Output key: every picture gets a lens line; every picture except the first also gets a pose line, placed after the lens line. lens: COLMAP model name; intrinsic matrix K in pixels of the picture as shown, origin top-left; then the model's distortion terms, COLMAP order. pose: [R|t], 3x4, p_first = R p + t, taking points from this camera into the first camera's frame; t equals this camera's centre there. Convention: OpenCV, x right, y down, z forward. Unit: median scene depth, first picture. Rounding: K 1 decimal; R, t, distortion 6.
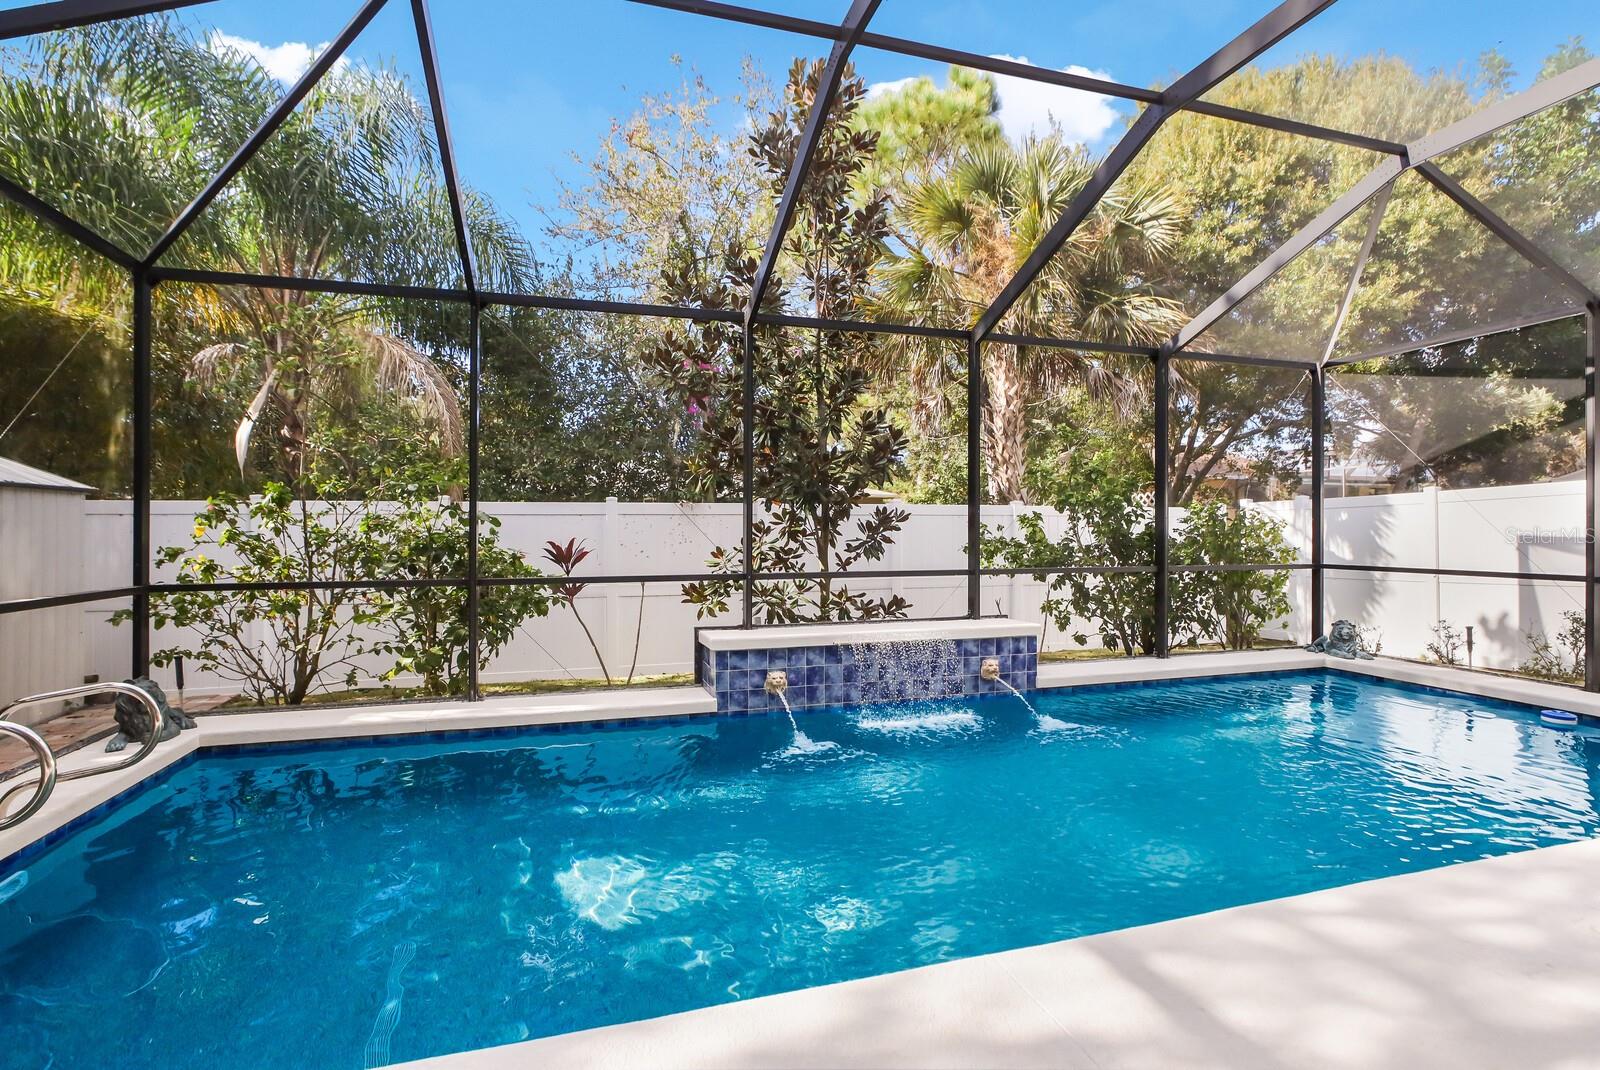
lens RADIAL K [[759.1, 0, 807.2], [0, 759.1, 552.3], [0, 0, 1]] dist [-0.010495, 0.000419]
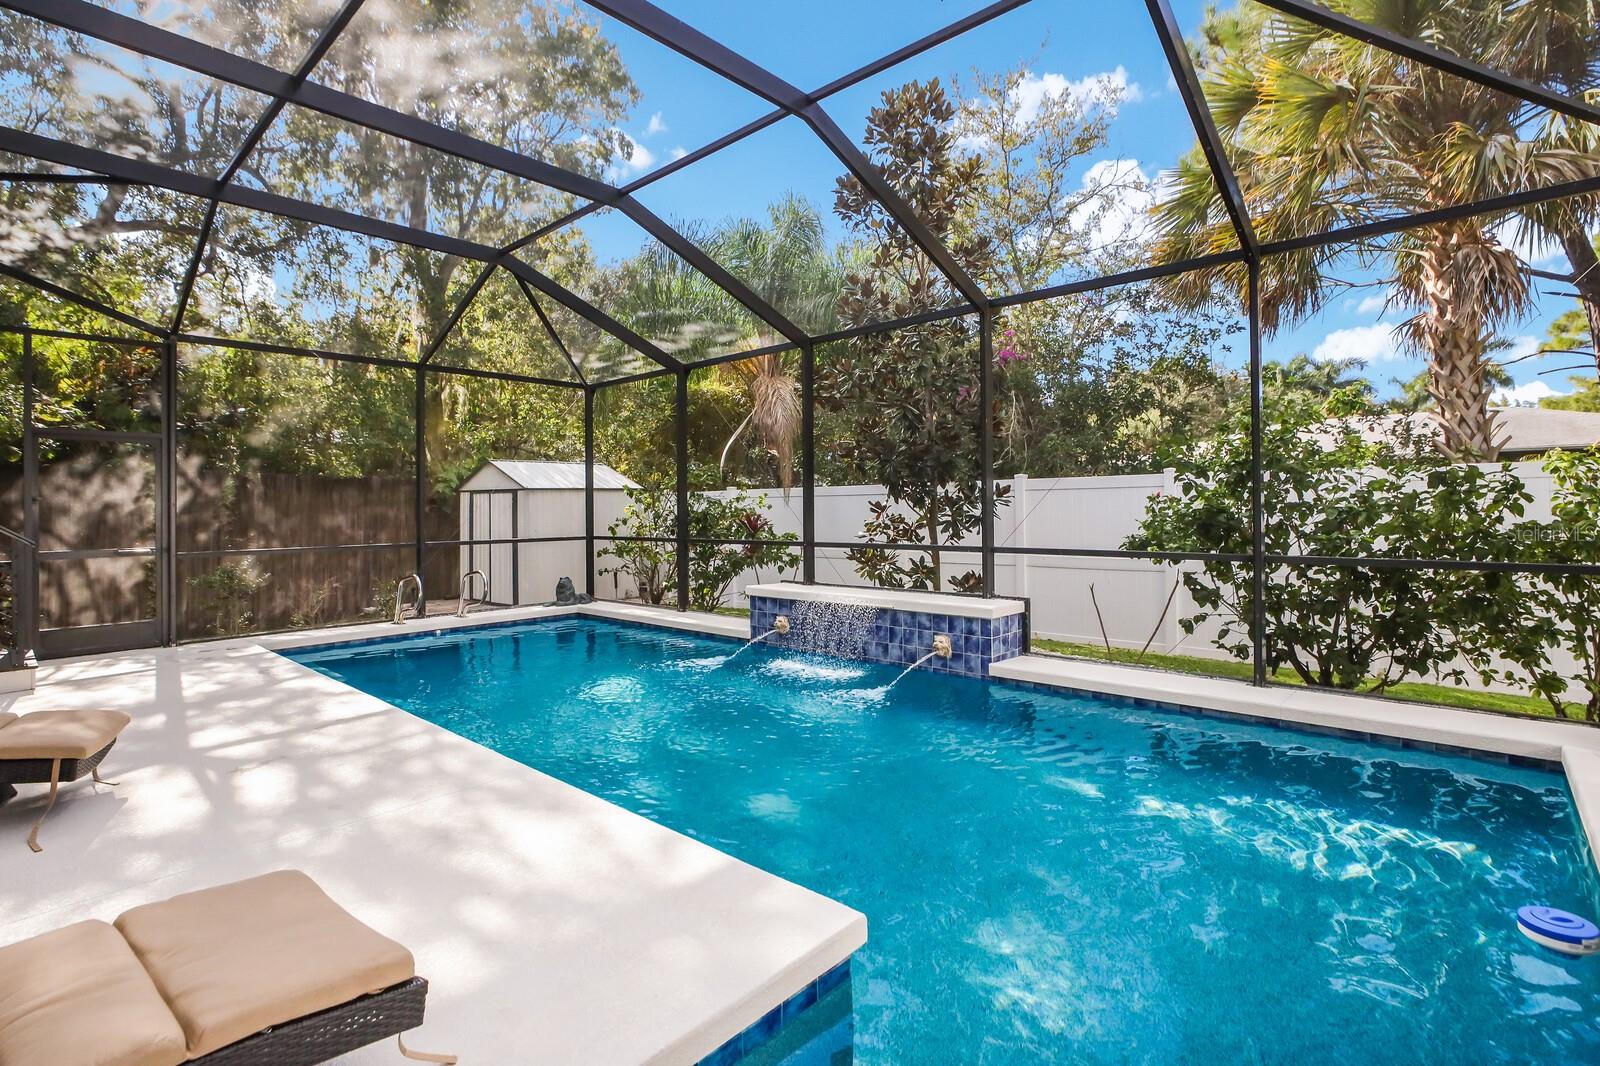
lens RADIAL K [[767.1, 0, 800.0], [0, 767.1, 533.0], [0, 0, 1]] dist [-0.030638, 0.000587]
pose [[0.516190, 0.024023, -0.856137, 1.002910], [-0.013277, 0.999711, 0.020047, -0.012239], [0.856371, 0.001019, 0.516360, 0.315590]]
